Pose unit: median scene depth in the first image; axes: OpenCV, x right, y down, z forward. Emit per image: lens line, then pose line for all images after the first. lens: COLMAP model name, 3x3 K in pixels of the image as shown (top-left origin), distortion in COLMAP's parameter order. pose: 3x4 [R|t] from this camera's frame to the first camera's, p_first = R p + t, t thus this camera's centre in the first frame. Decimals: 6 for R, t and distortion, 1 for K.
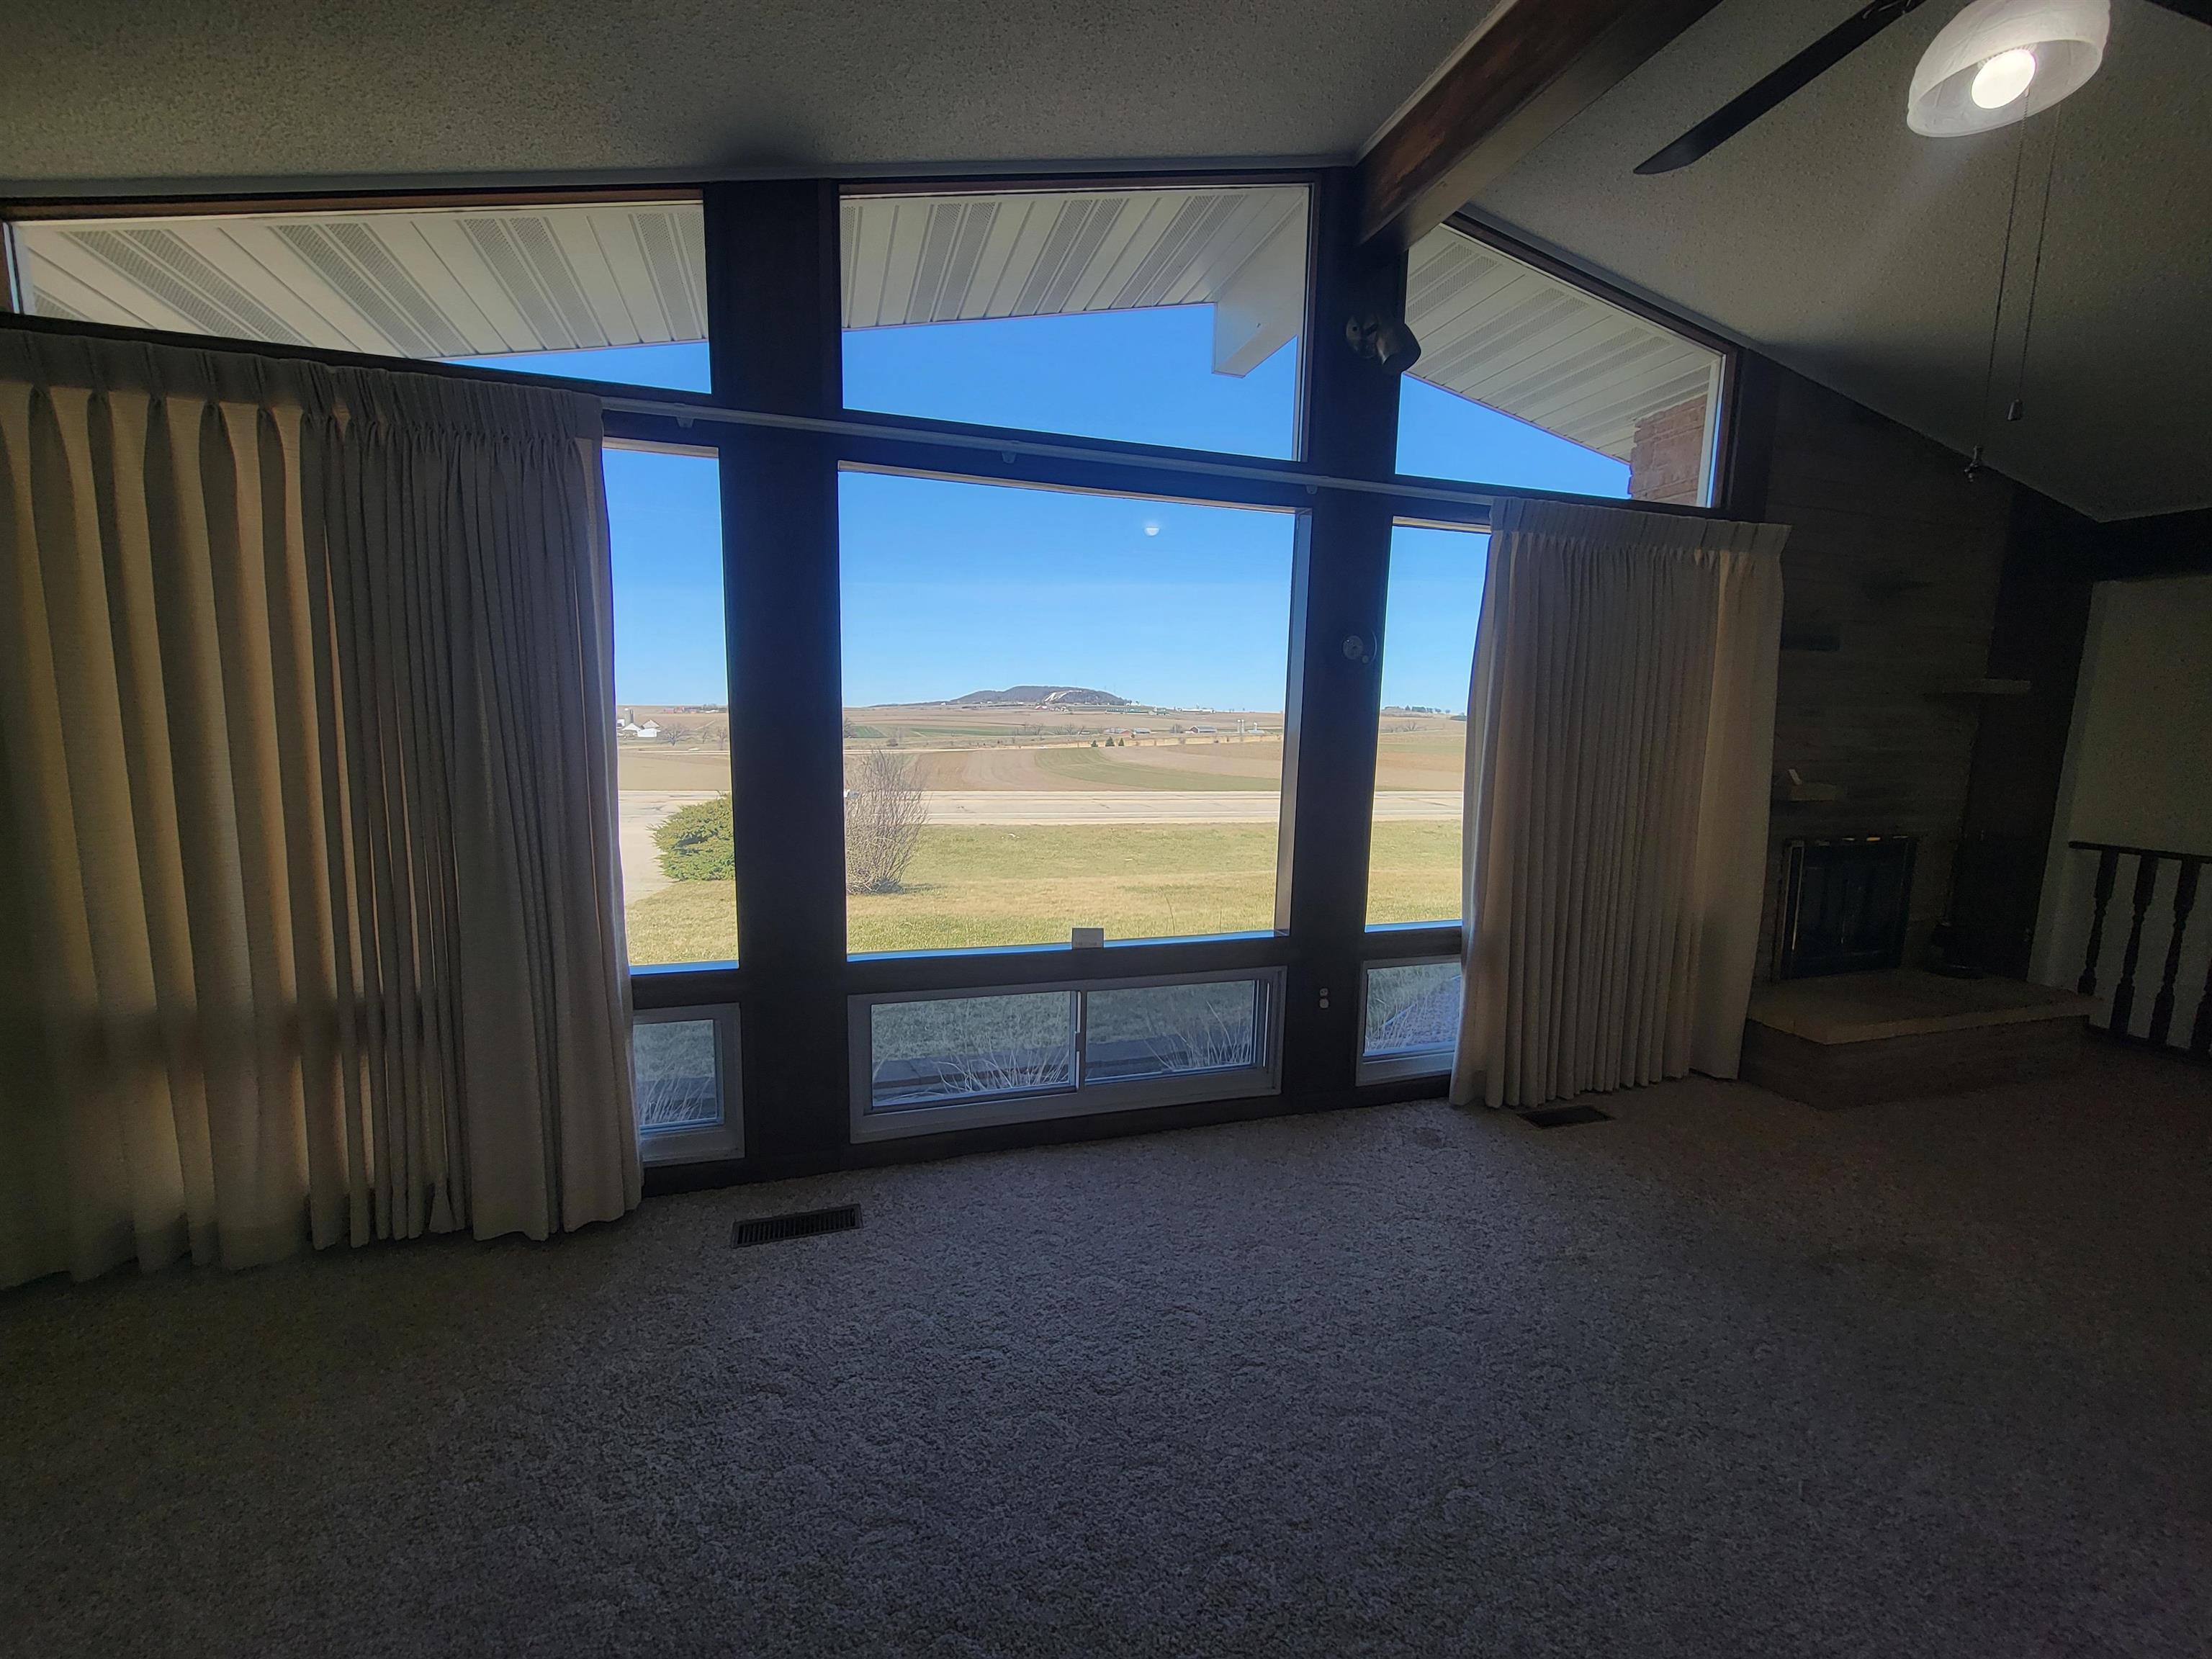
lens RADIAL K [[906.3, 0, 1095.3], [0, 906.3, 839.8], [0, 0, 1]] dist [-0.003766, -0.000490]
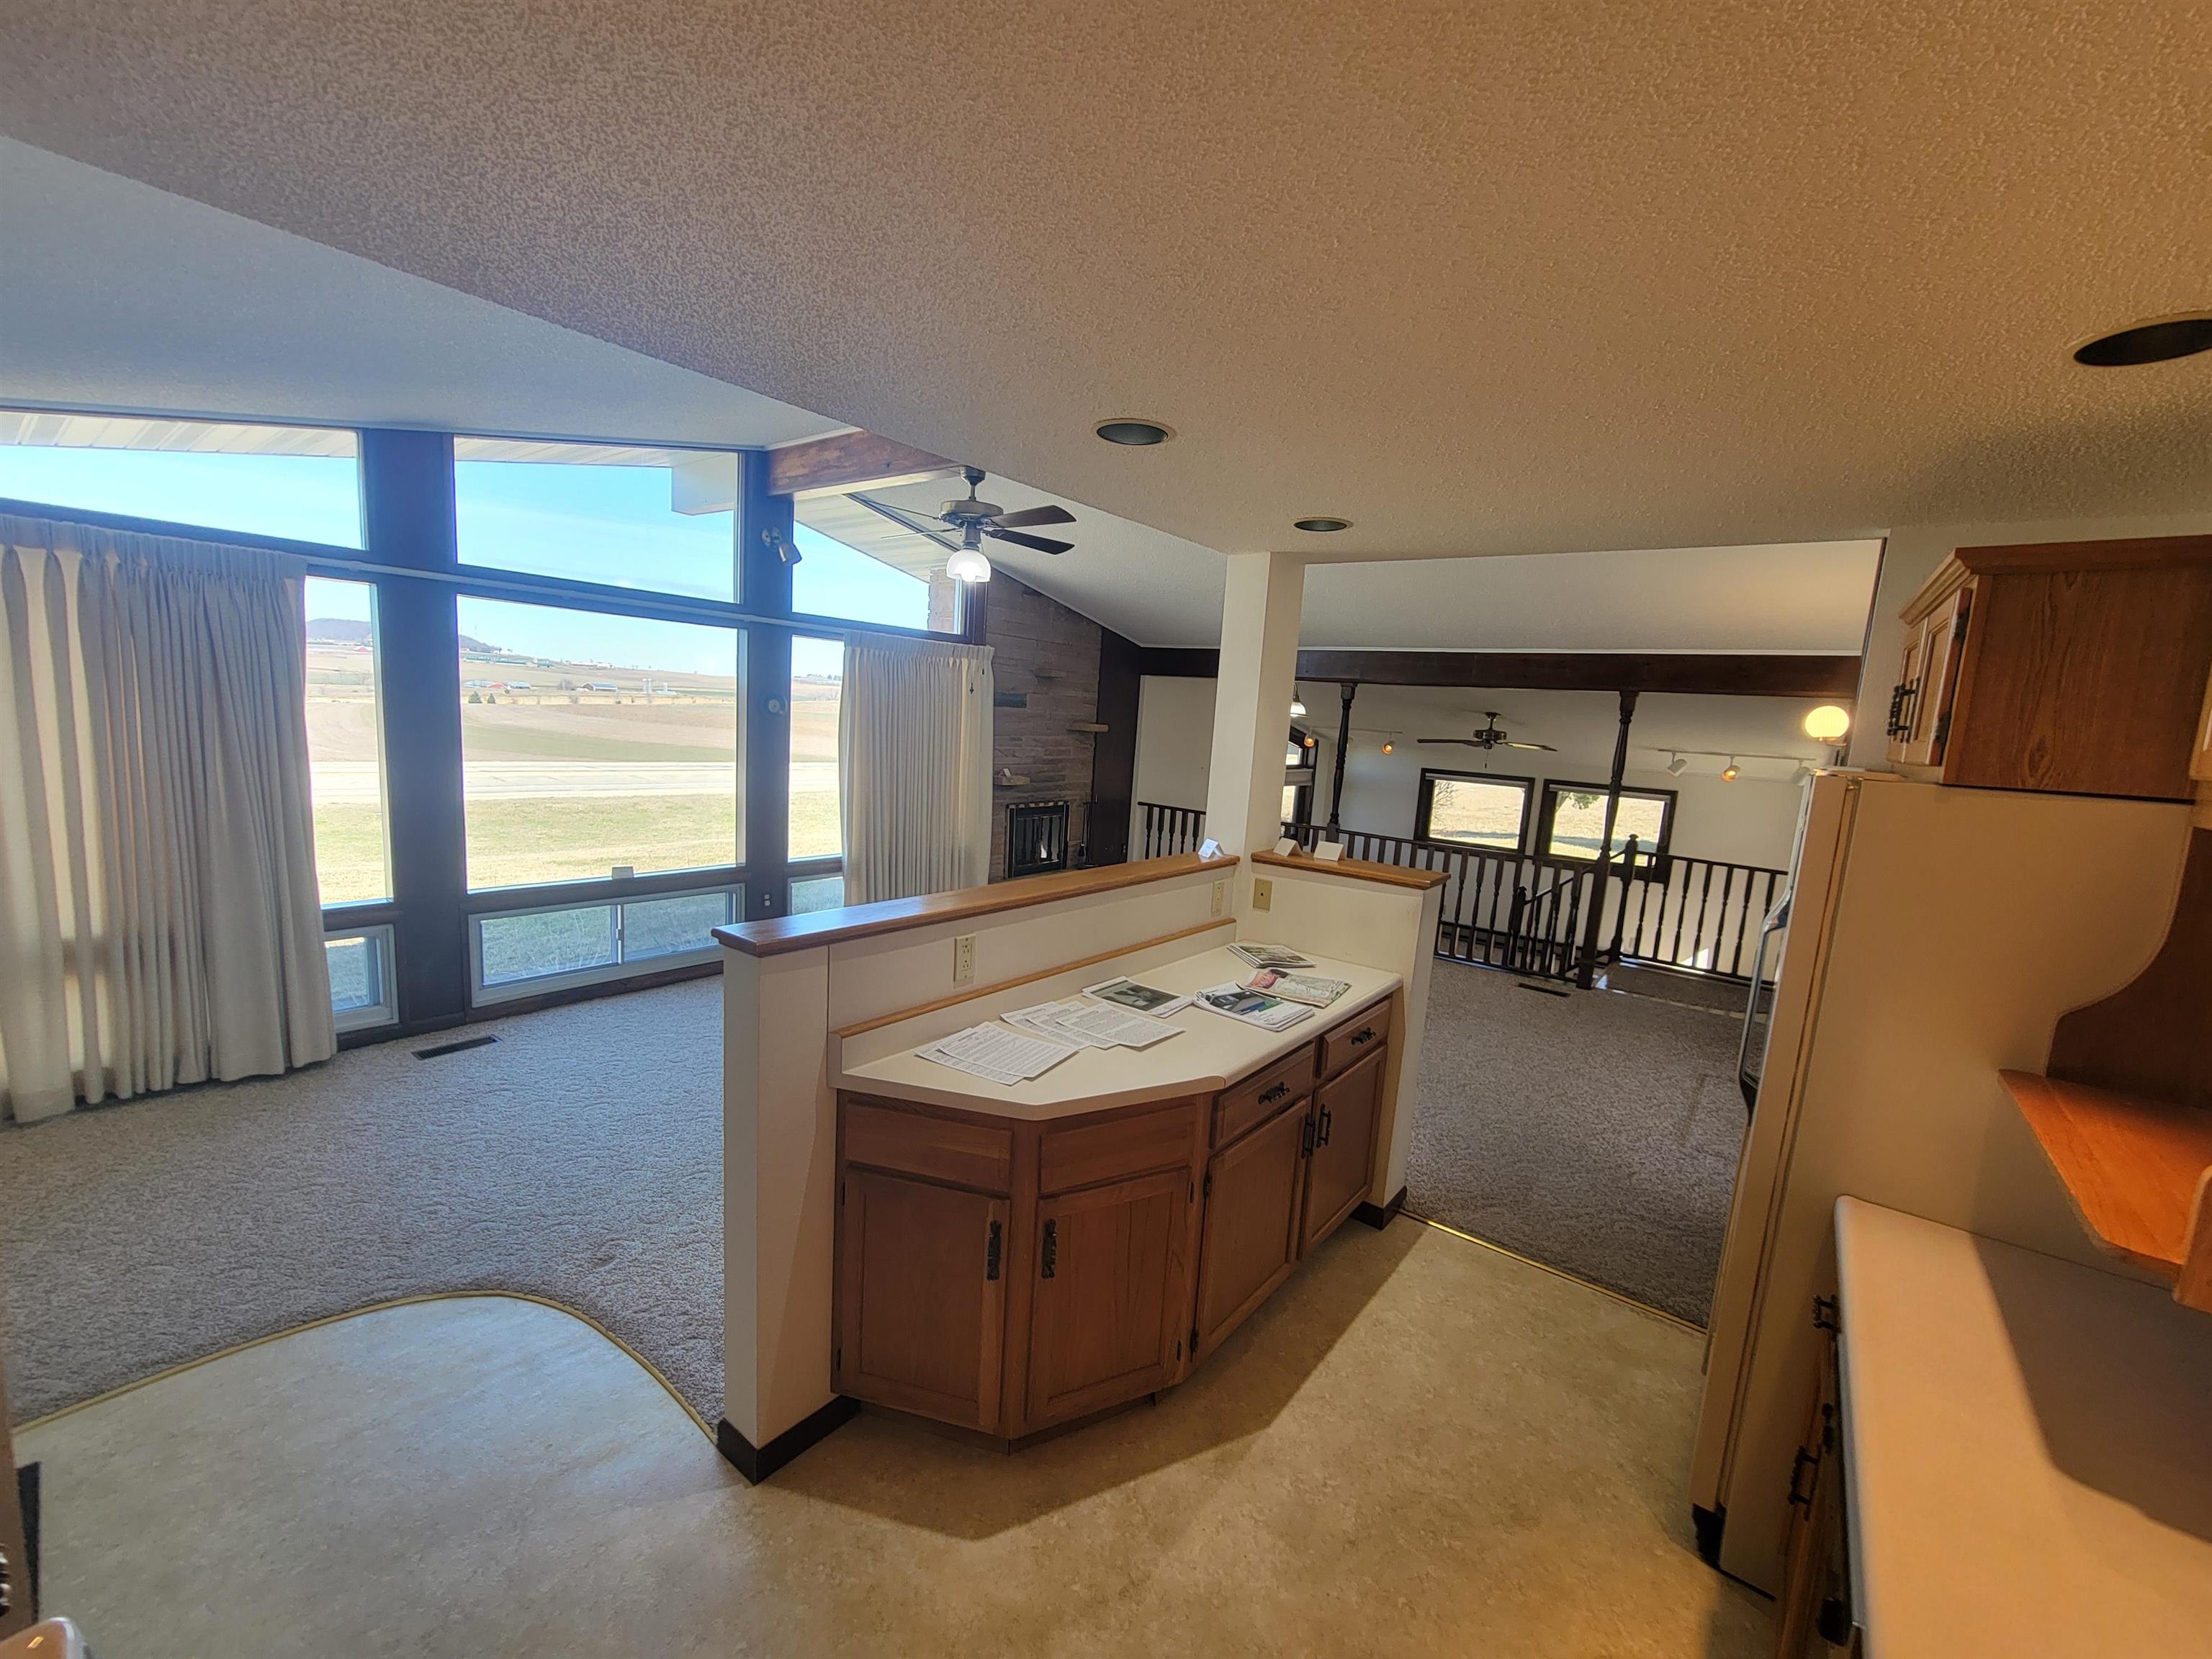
lens RADIAL K [[906.3, 0, 1094.4], [0, 906.3, 855.3], [0, 0, 1]] dist [-0.003766, -0.000490]
pose [[0.818806, -0.055949, 0.571338, -0.258573], [0.026123, 0.997840, 0.060277, -0.004629], [-0.573476, -0.034430, 0.818498, -0.919018]]
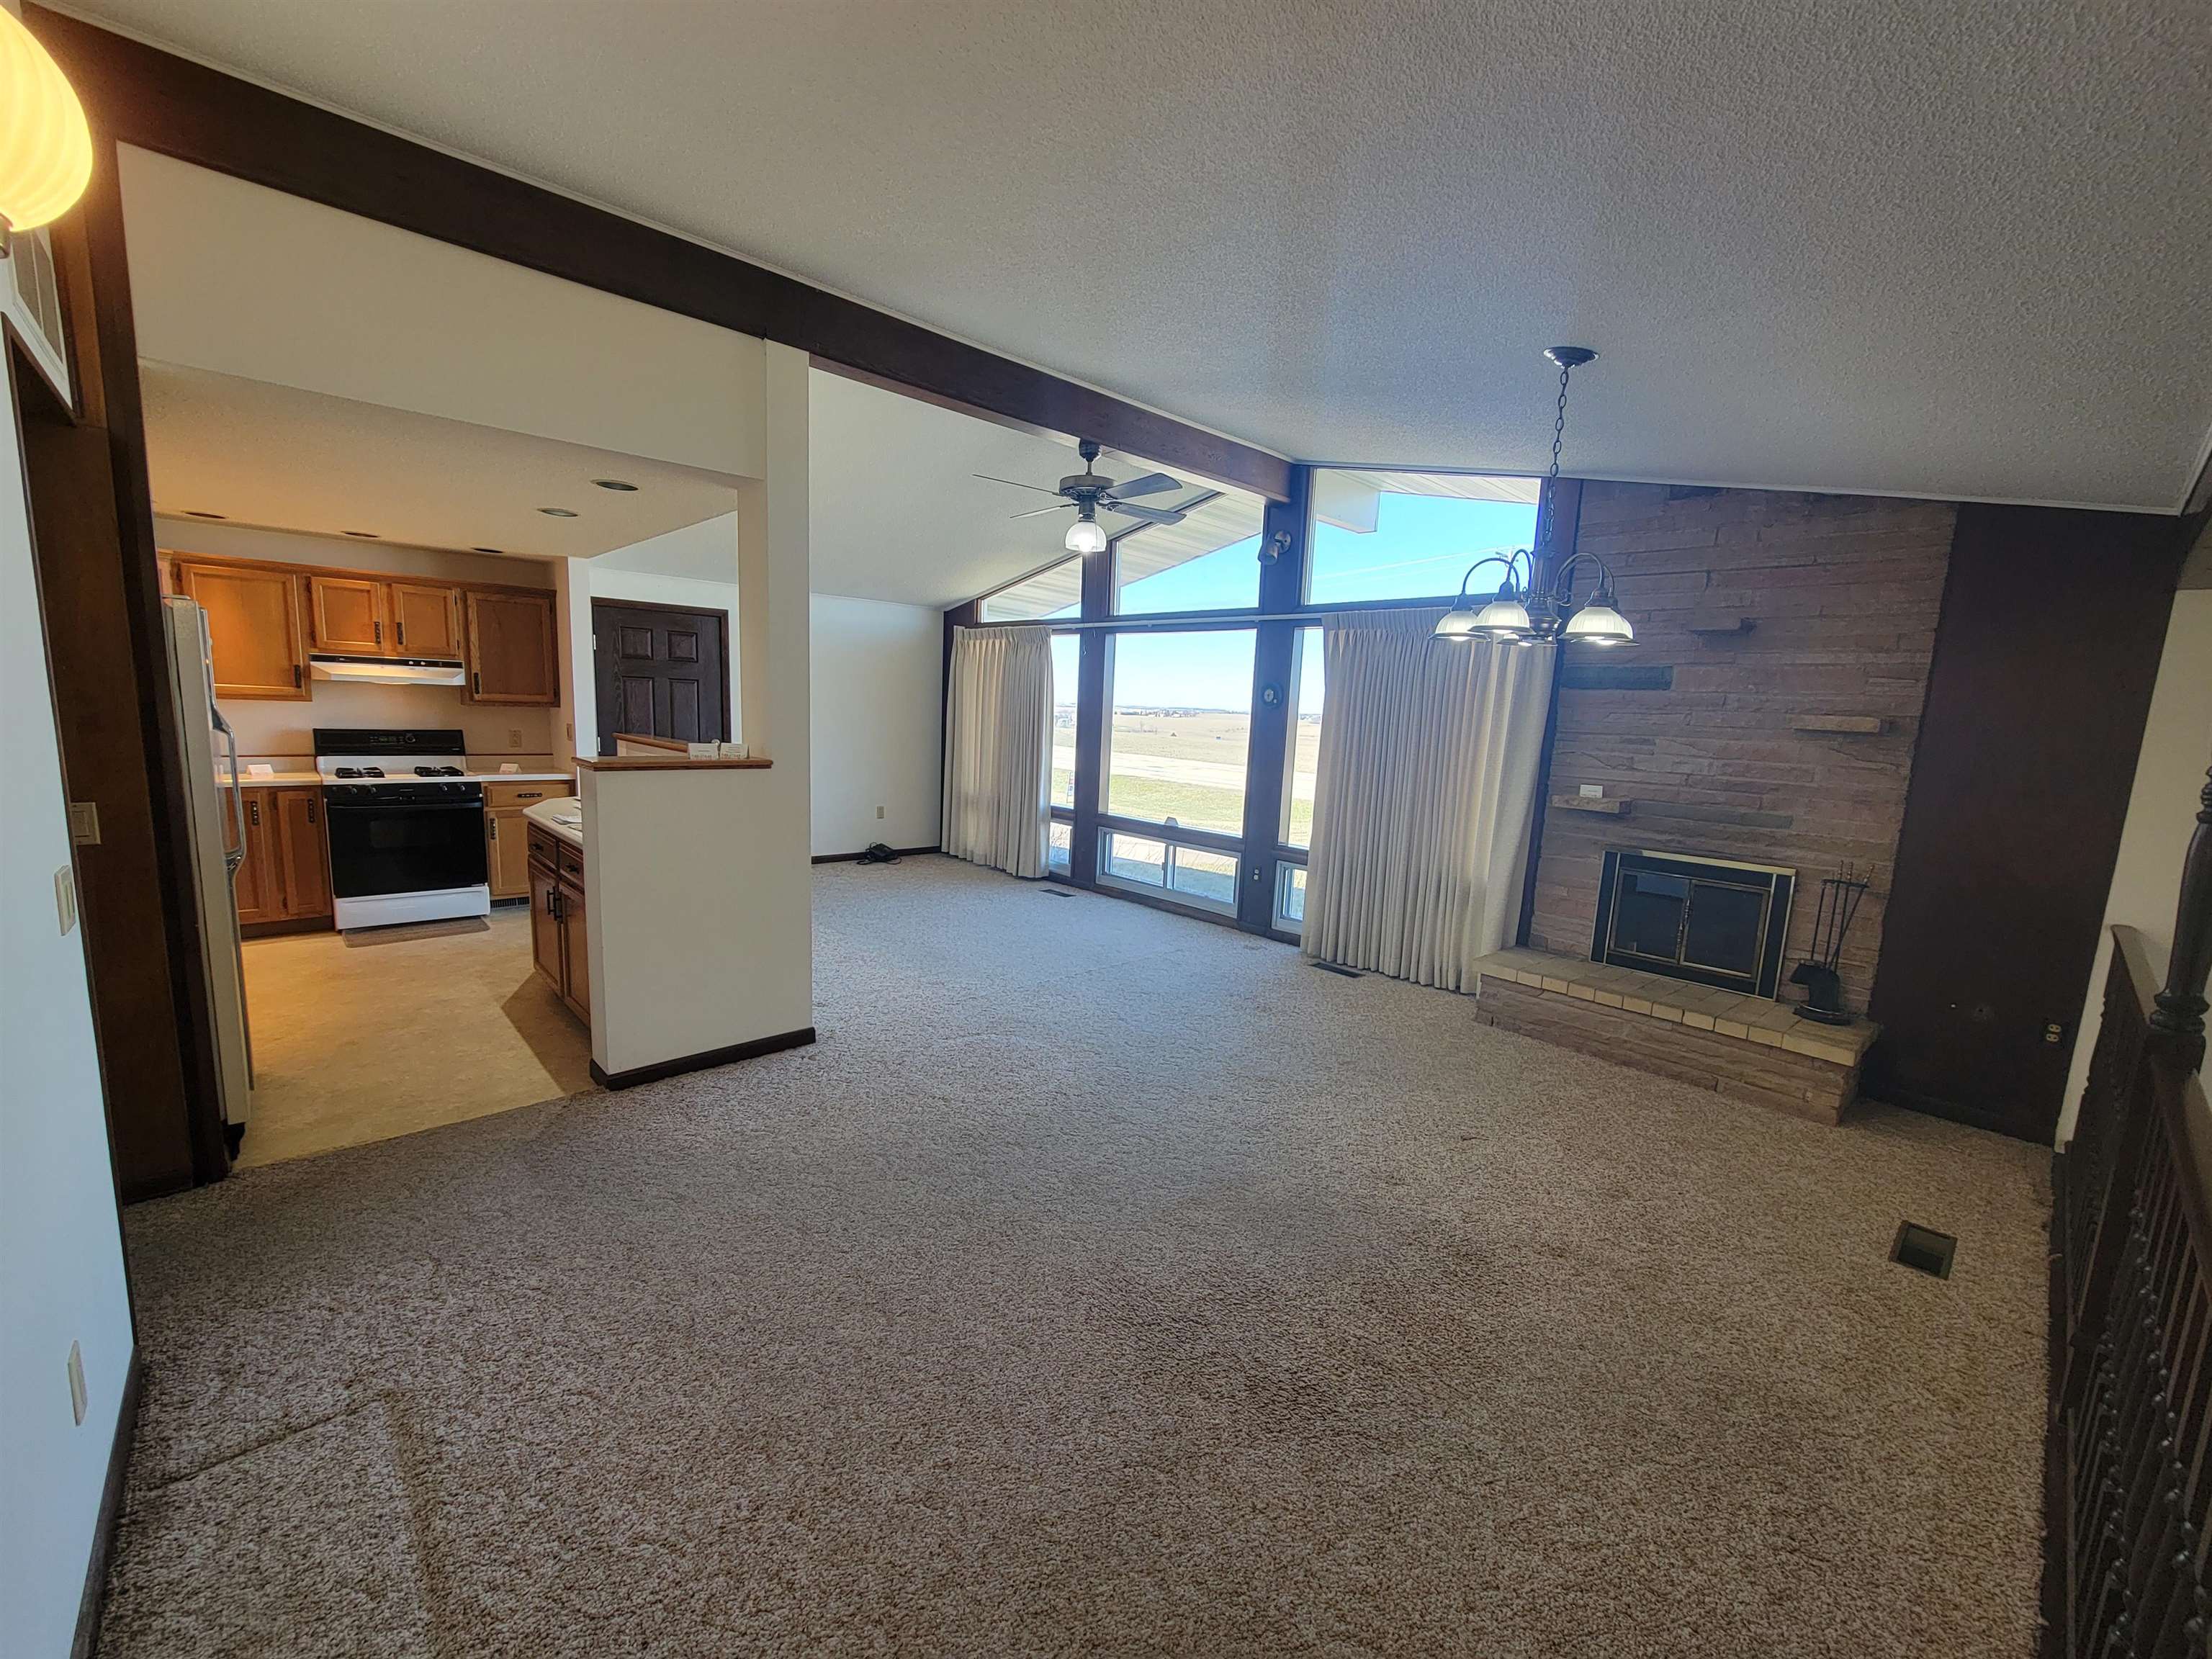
lens RADIAL K [[906.3, 0, 1099.1], [0, 906.3, 819.8], [0, 0, 1]] dist [-0.003766, -0.000490]
pose [[0.437293, 0.113659, -0.892108, 2.017595], [-0.157510, 0.986328, 0.048455, 0.020375], [0.885418, 0.119327, 0.449217, -0.203958]]
